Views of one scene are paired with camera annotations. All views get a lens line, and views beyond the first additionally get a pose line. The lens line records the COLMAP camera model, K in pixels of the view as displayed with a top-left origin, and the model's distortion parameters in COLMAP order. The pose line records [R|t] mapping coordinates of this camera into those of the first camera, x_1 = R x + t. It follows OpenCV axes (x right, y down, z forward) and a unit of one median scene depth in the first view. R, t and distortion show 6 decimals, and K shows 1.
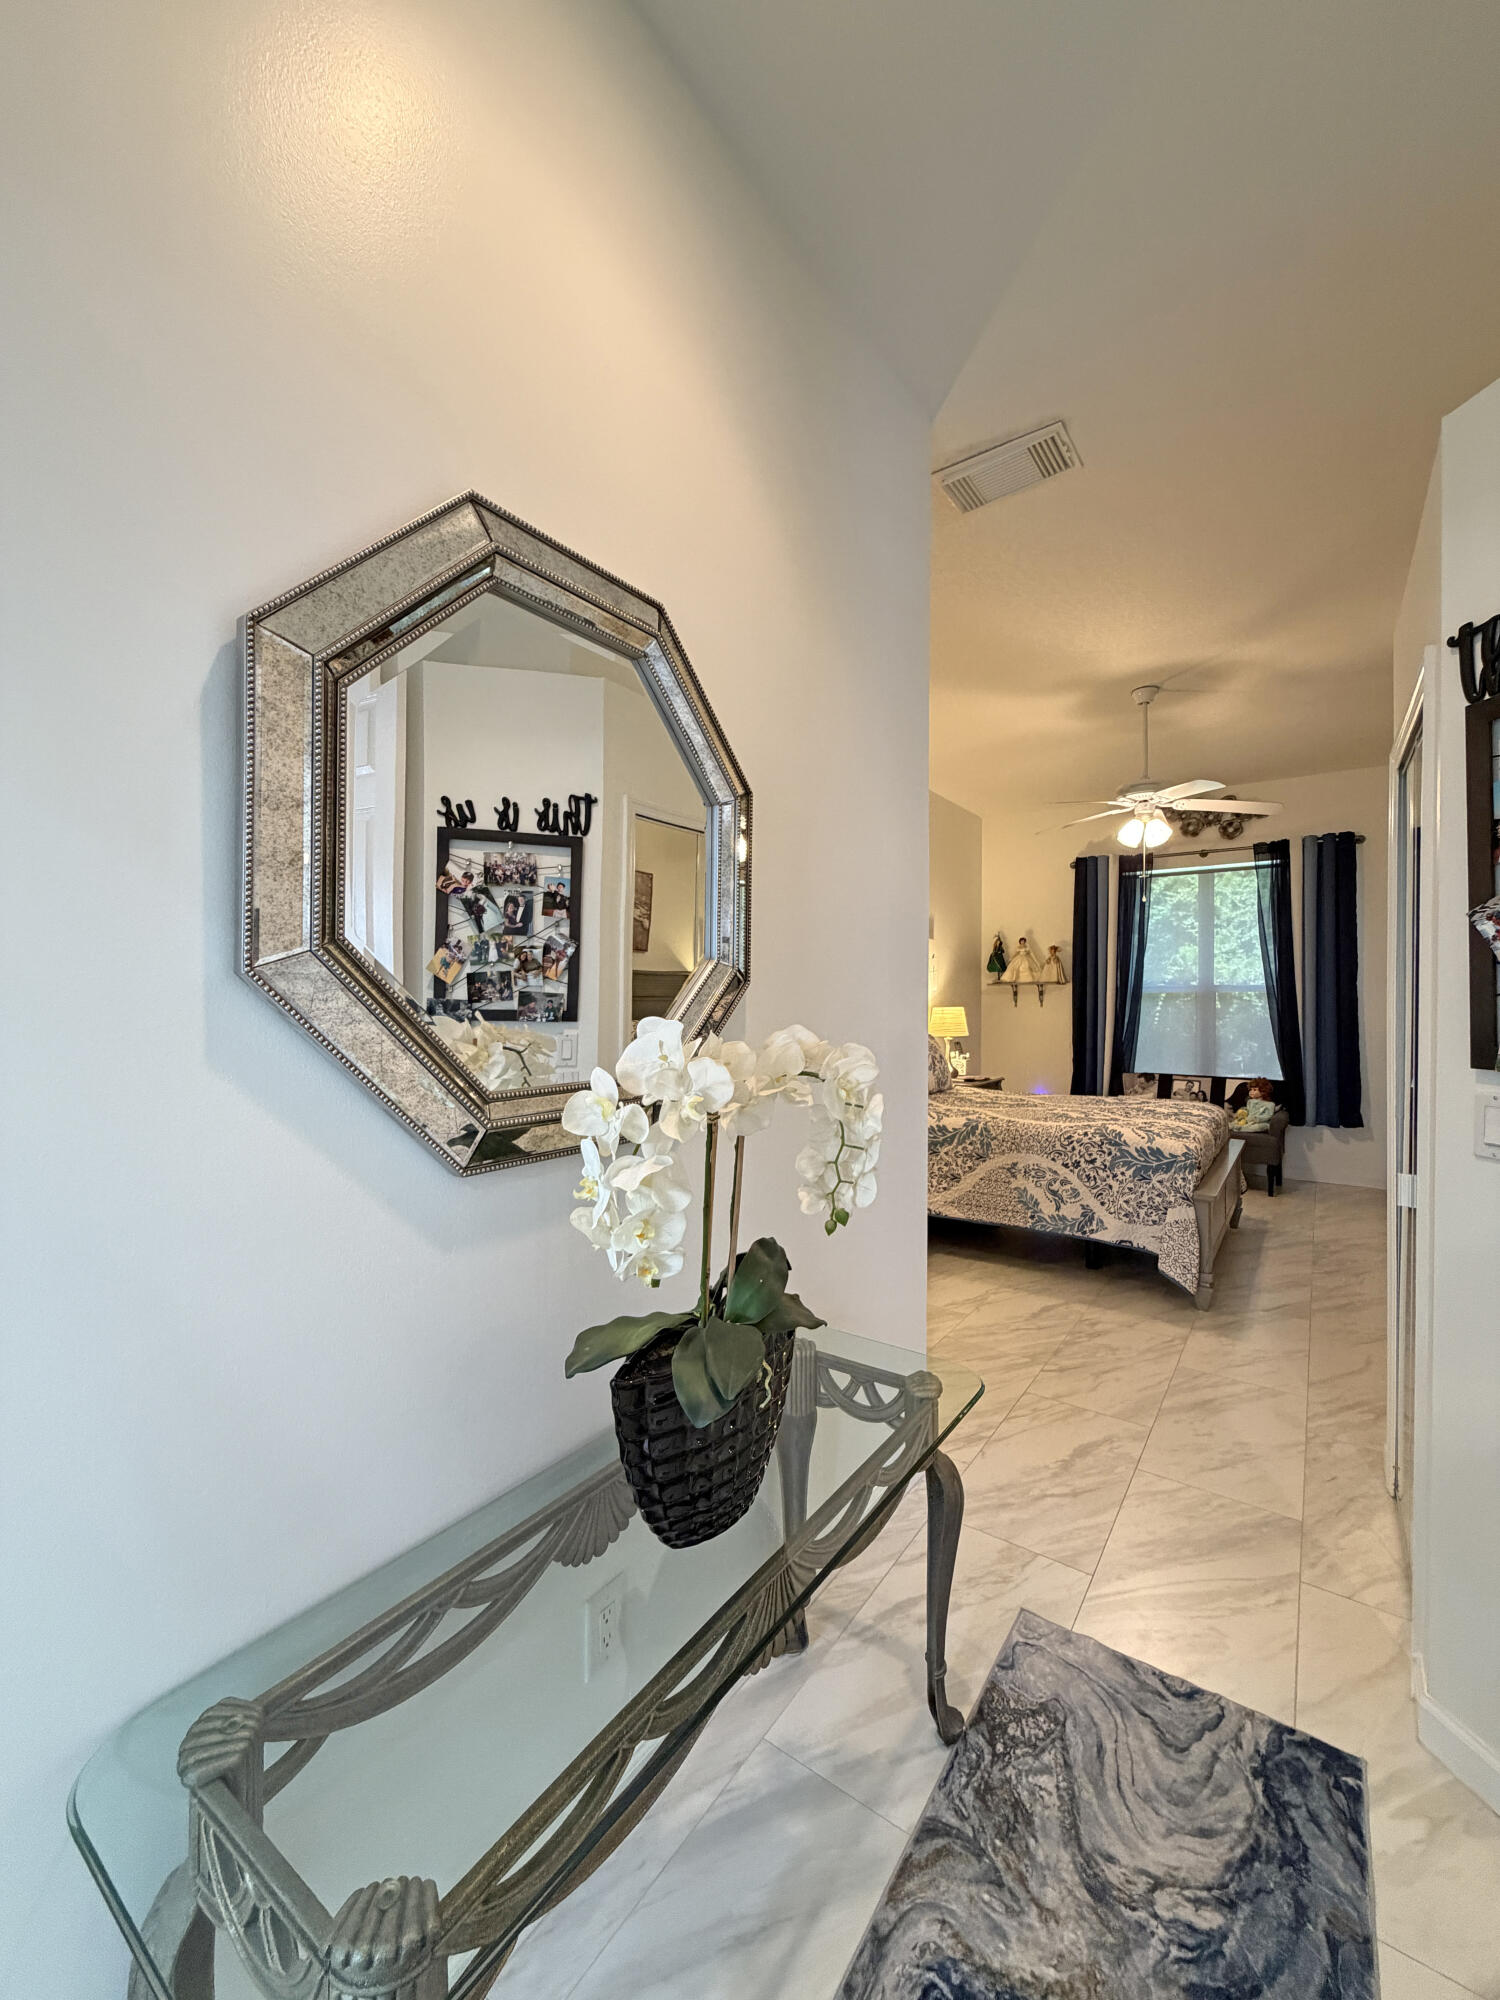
lens RADIAL K [[807.8, 0, 740.3], [0, 807.8, 1006.4], [0, 0, 1]] dist [-0.001842, 0.000009]
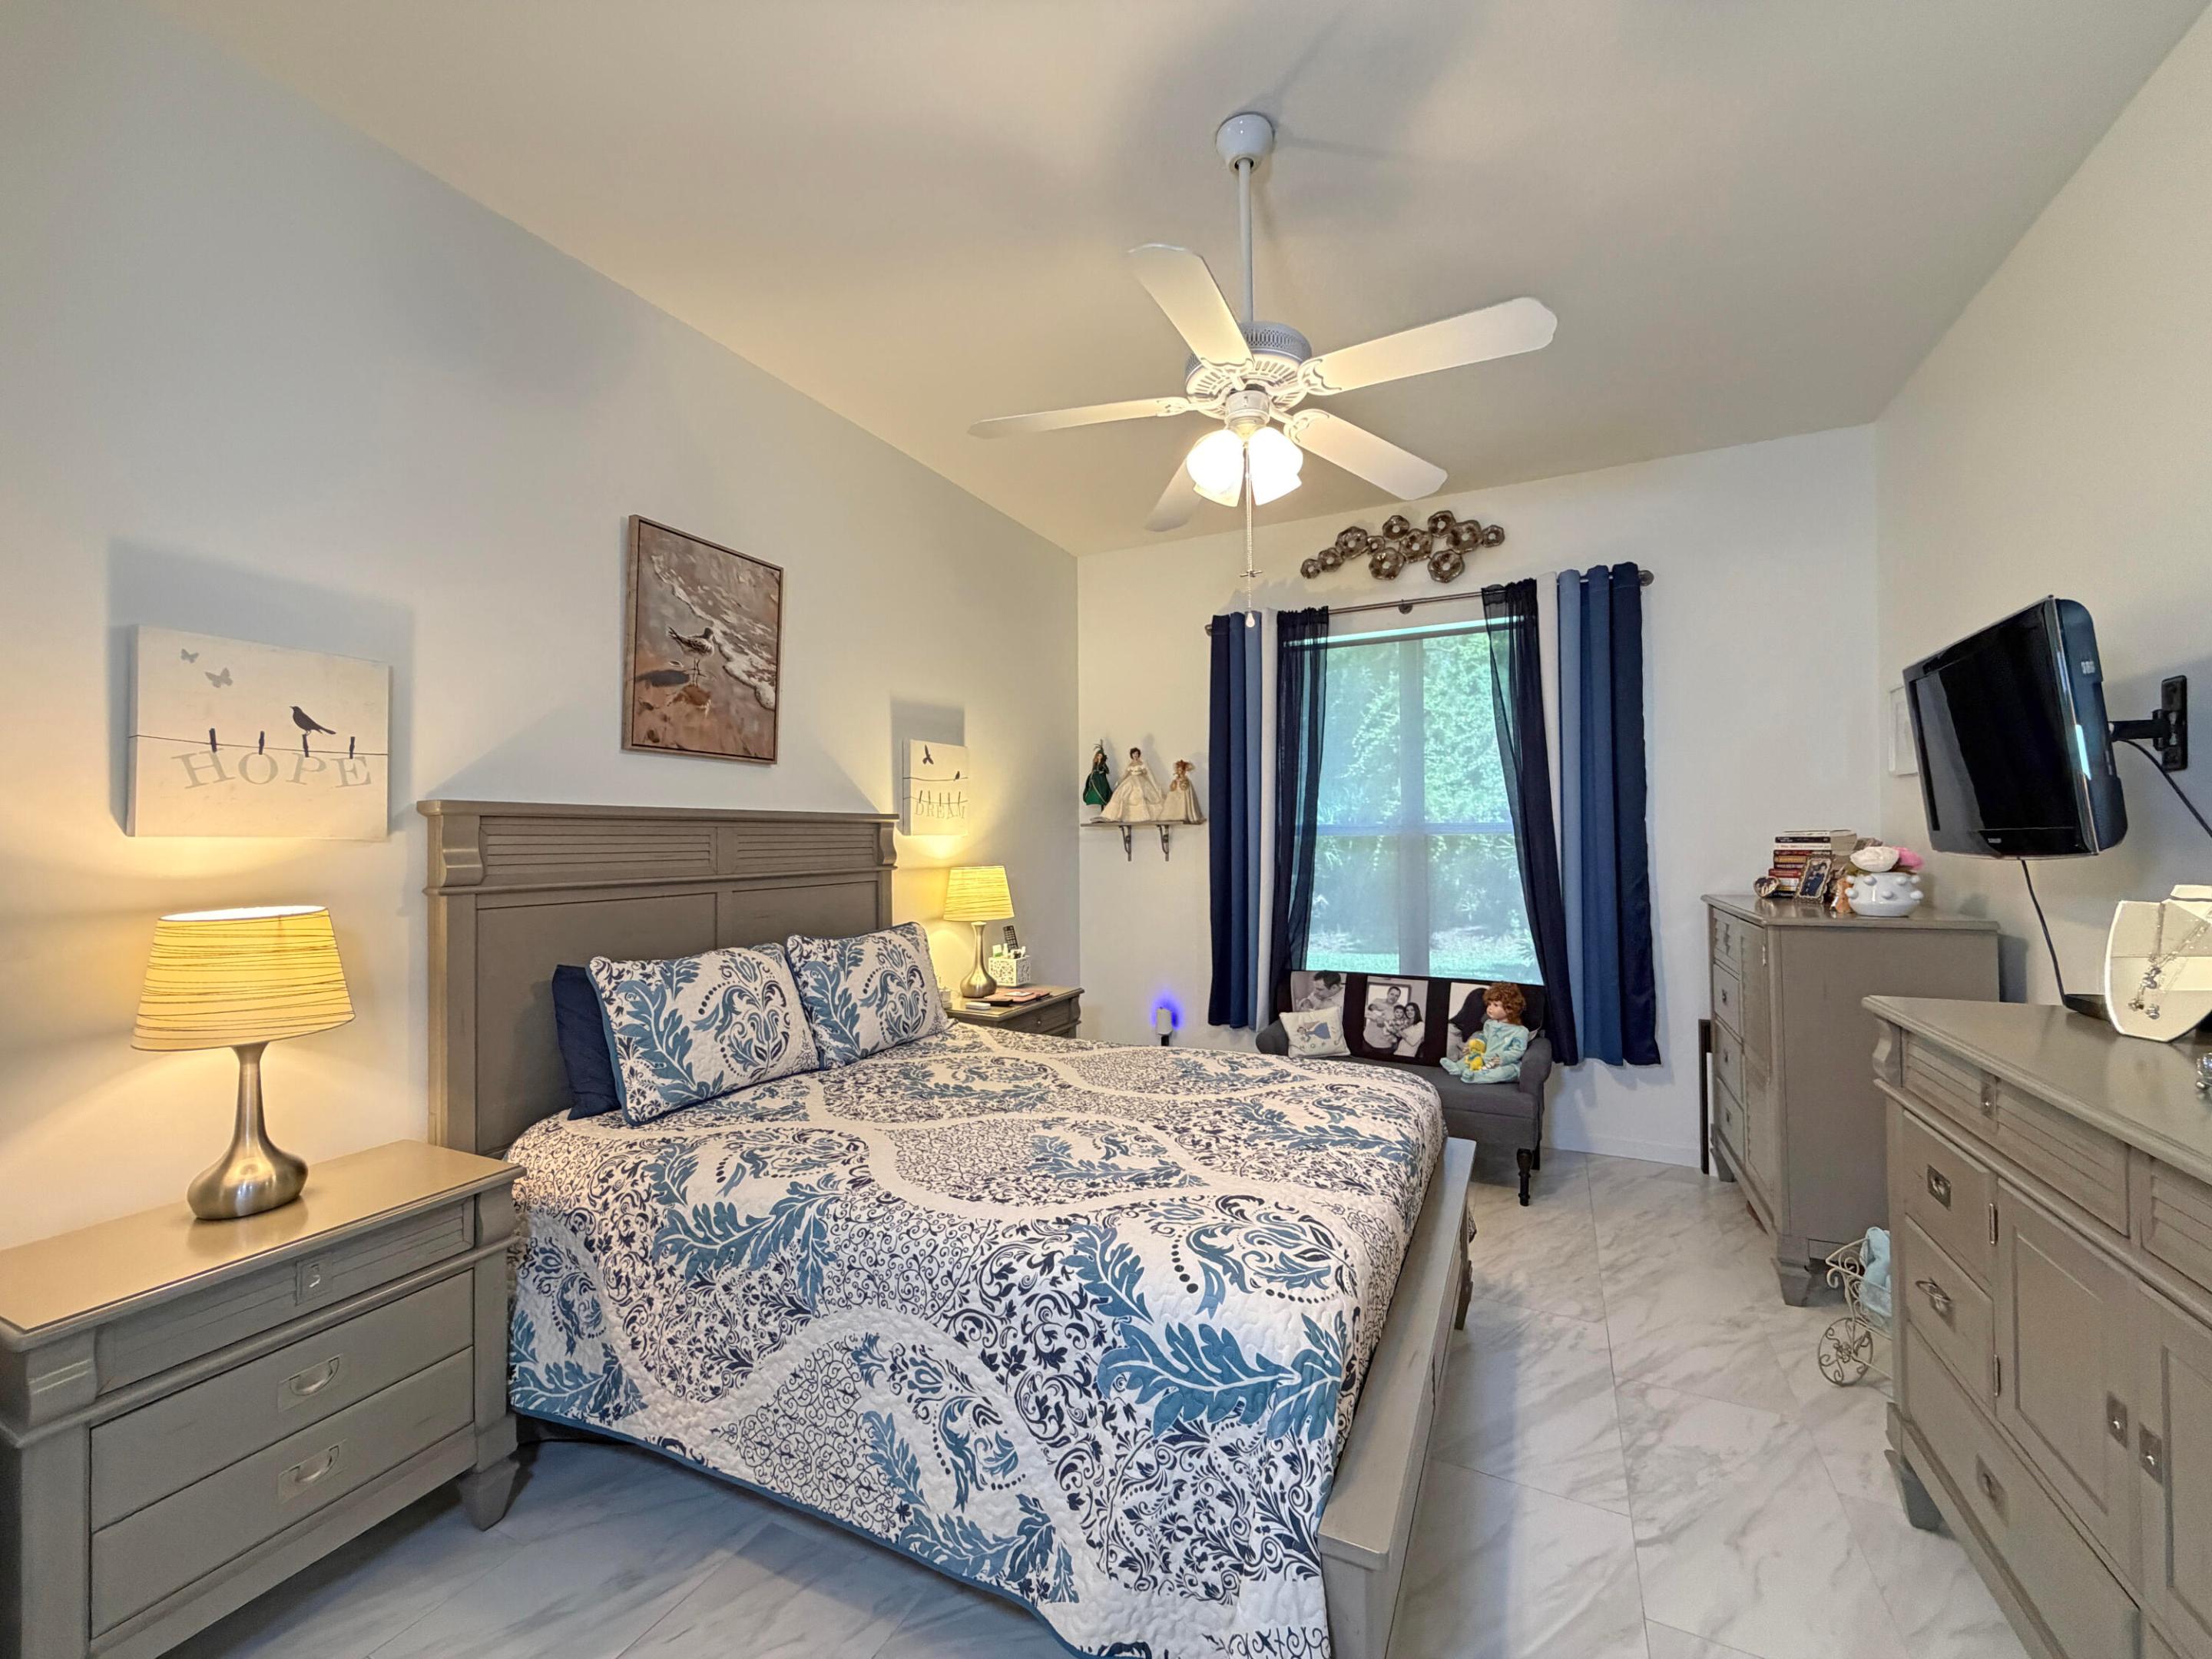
lens RADIAL K [[893.4, 0, 1088.0], [0, 893.4, 825.6], [0, 0, 1]] dist [-0.001842, 0.000009]
pose [[0.989178, -0.009113, 0.146436, 0.257785], [0.013333, 0.999523, -0.027862, -0.010125], [-0.146113, 0.029513, 0.988828, 0.407613]]
